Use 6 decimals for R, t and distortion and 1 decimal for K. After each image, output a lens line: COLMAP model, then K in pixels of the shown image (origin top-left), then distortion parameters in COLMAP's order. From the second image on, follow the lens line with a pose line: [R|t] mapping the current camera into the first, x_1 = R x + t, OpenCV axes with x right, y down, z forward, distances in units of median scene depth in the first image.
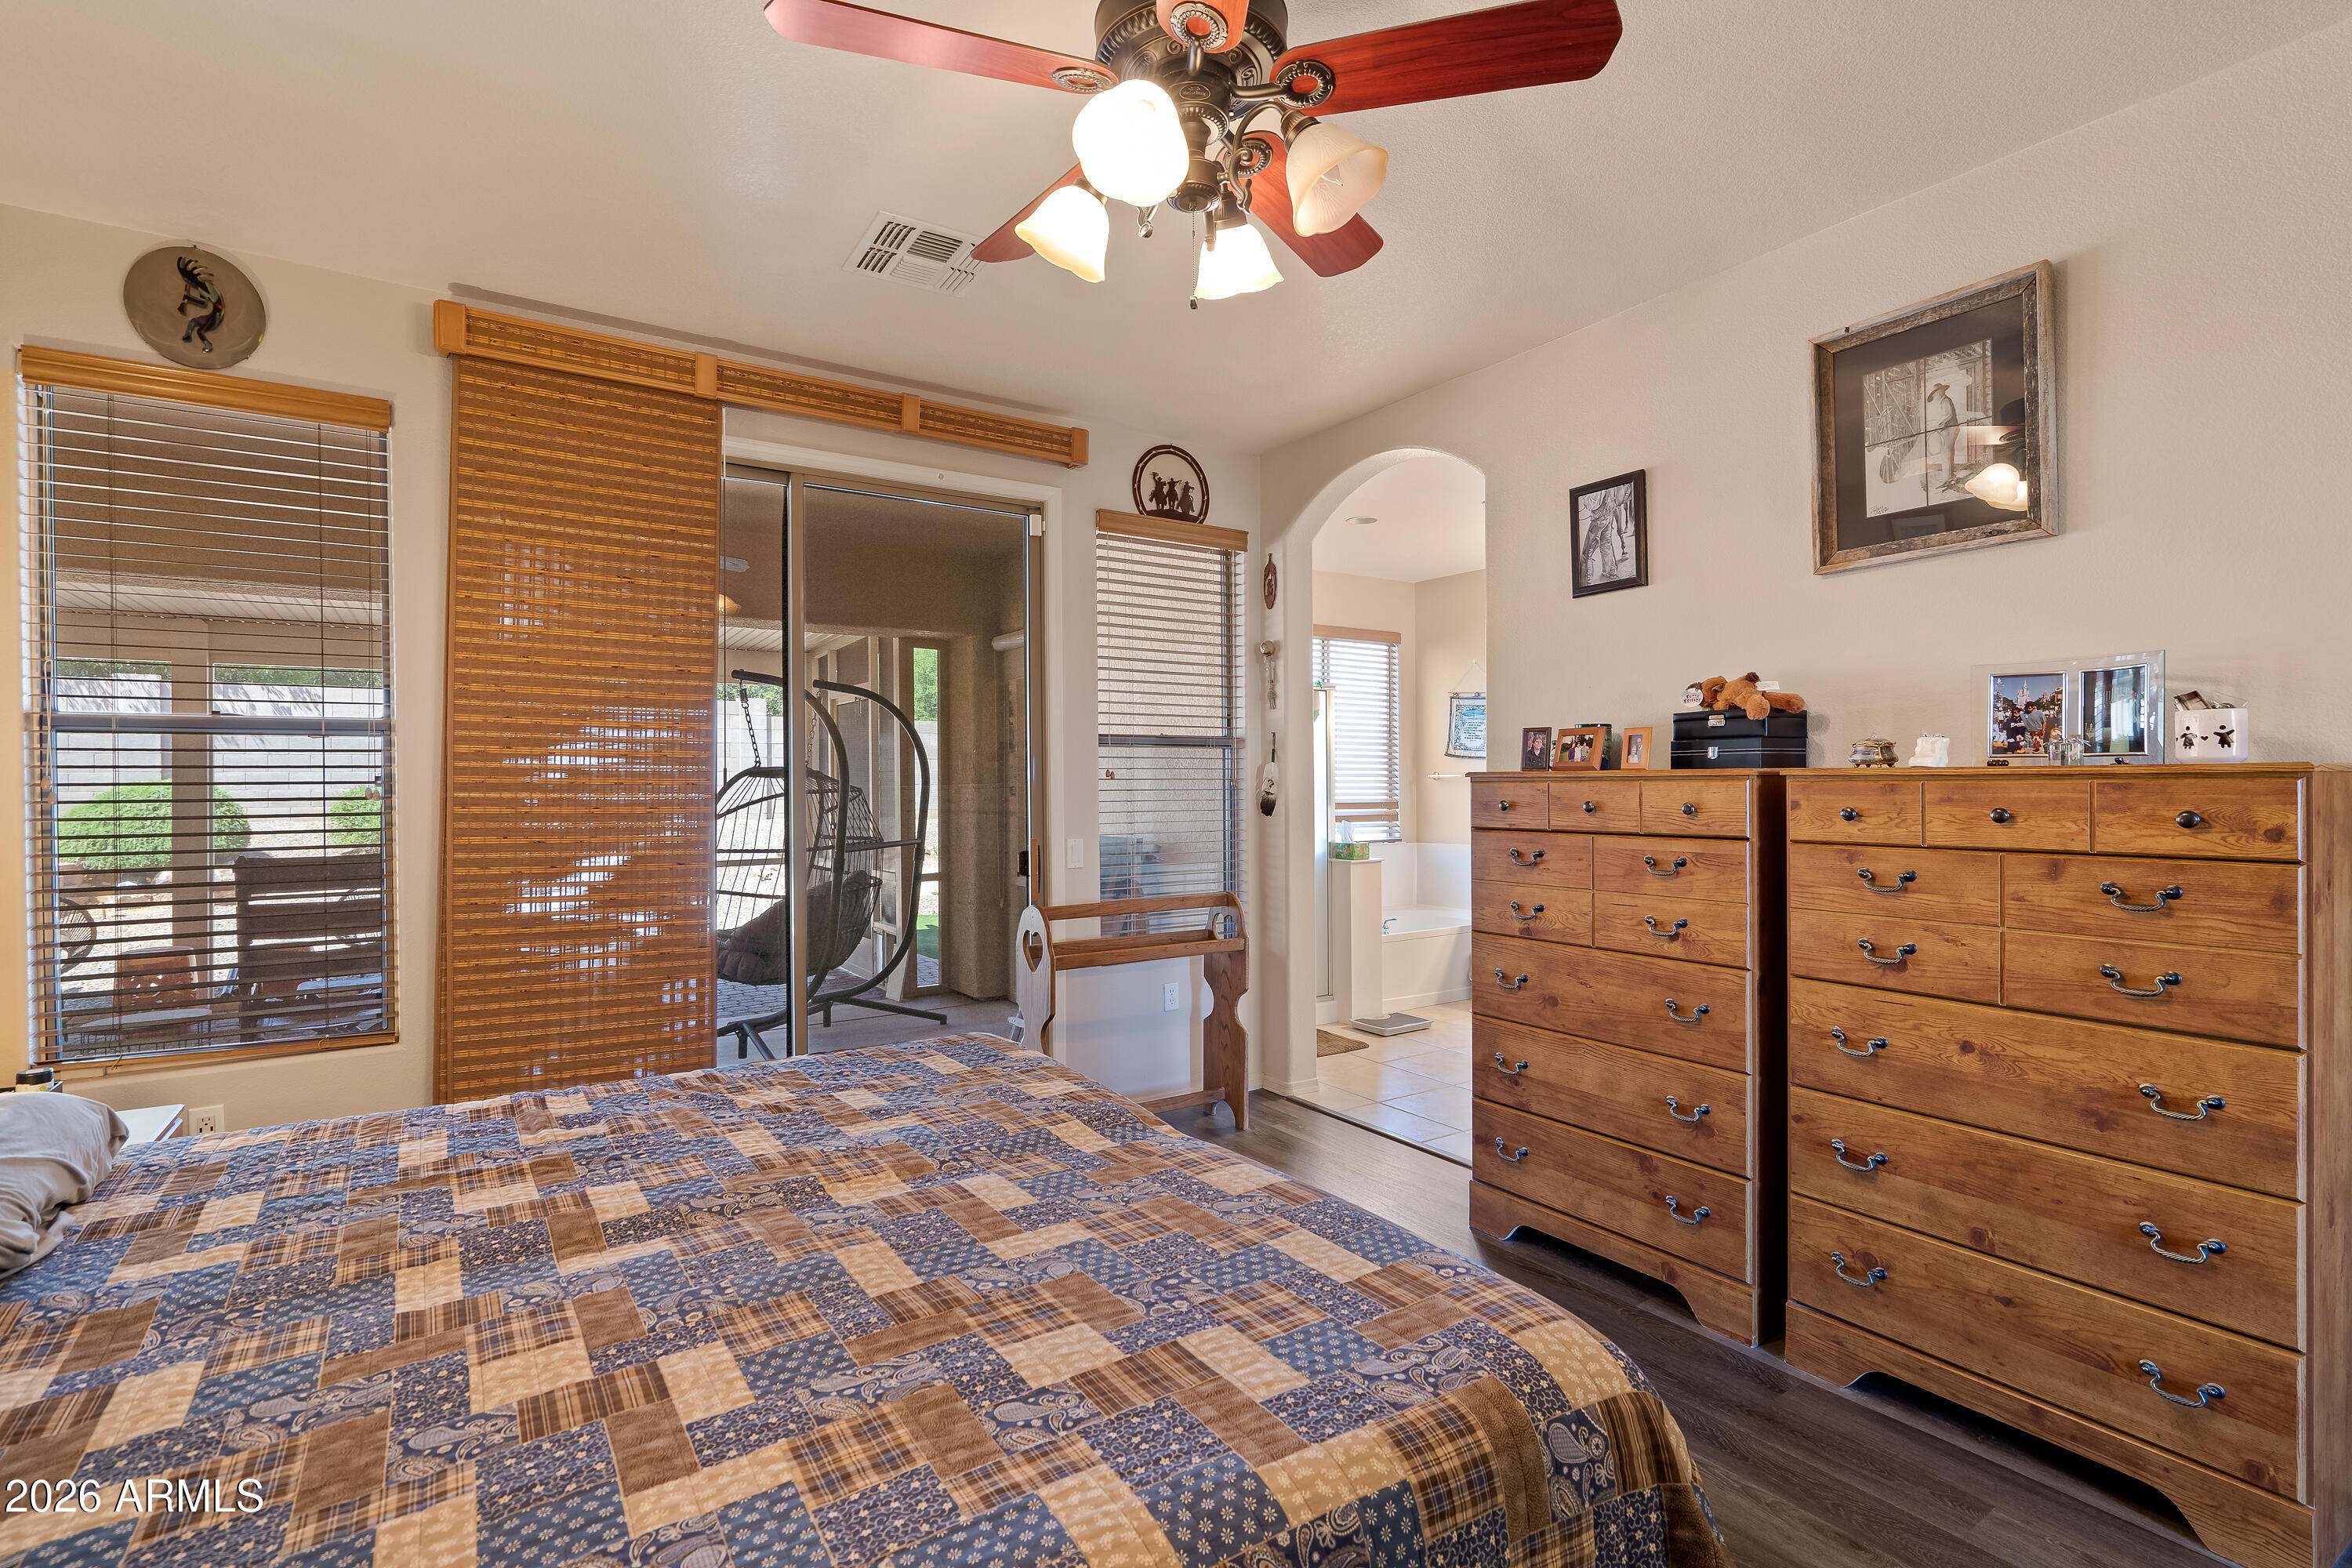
lens RADIAL K [[1087.2, 0, 1176.6], [0, 1087.2, 794.0], [0, 0, 1]] dist [0.000539, 0.000078]
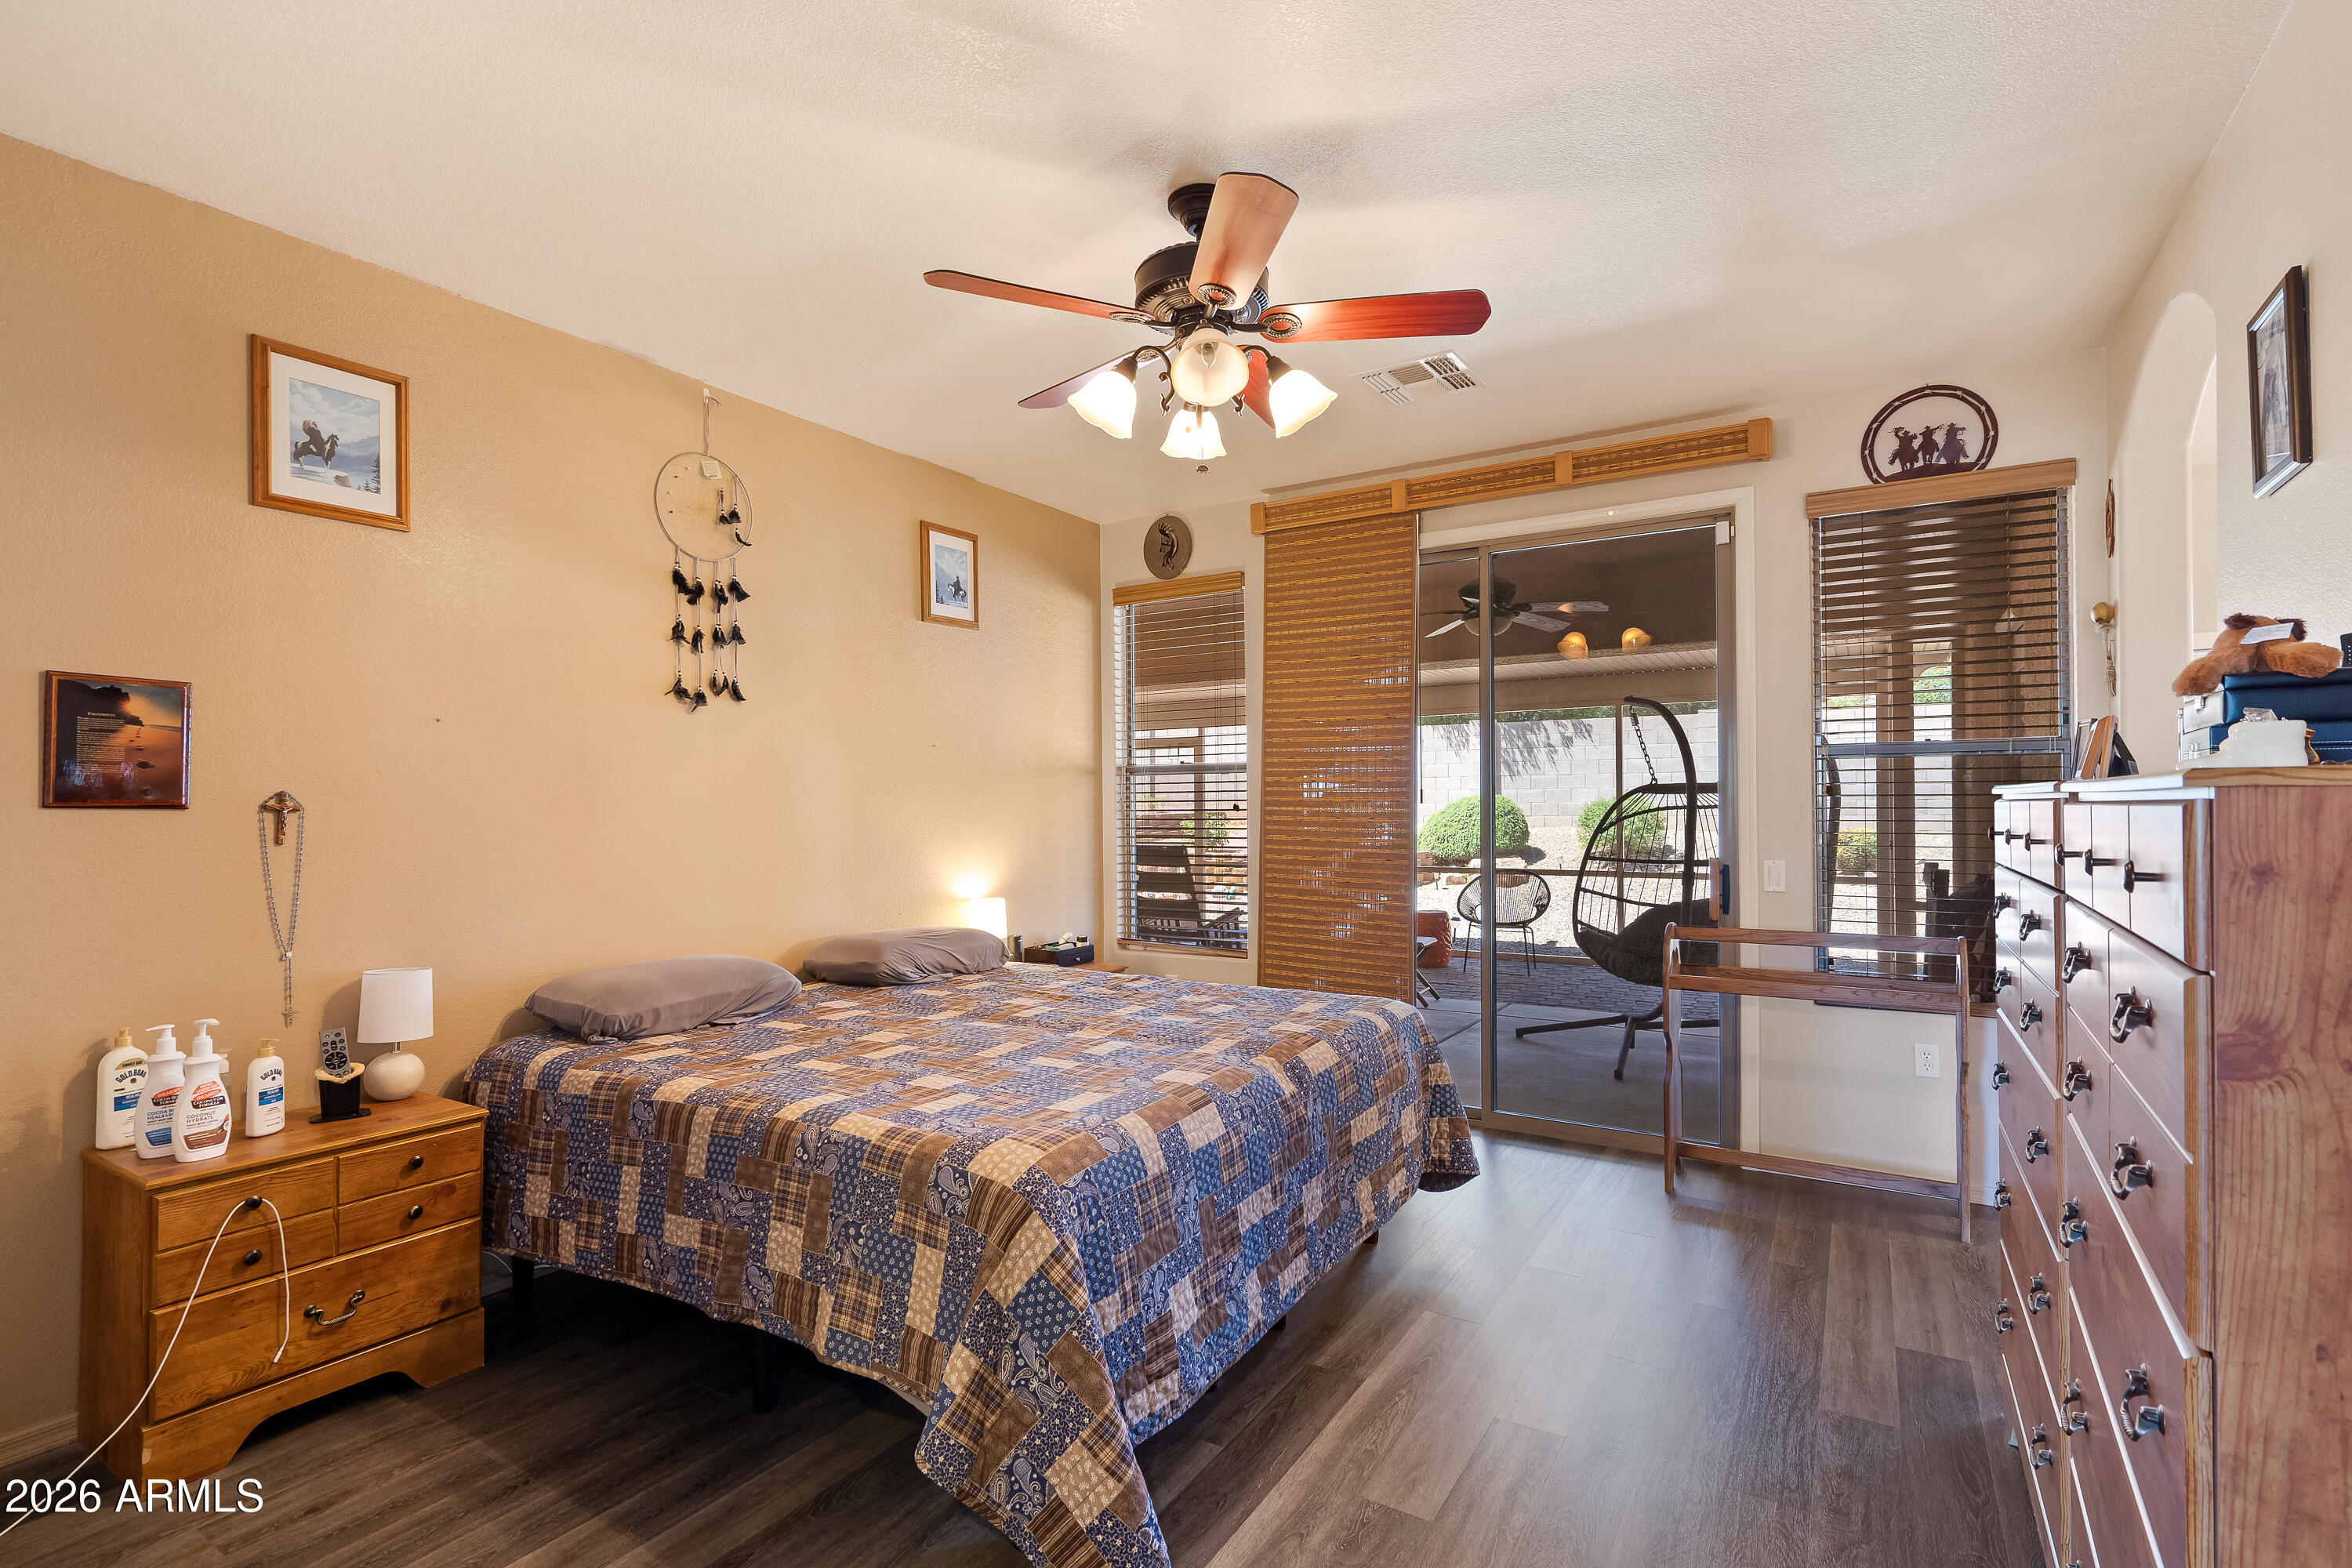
lens RADIAL K [[1104.2, 0, 1174.0], [0, 1104.2, 808.2], [0, 0, 1]] dist [-0.000860, -0.000089]
pose [[0.408153, 0.007214, -0.912885, 0.687645], [-0.005466, 0.999970, 0.005458, -0.006577], [0.912897, 0.002762, 0.408180, 0.191254]]
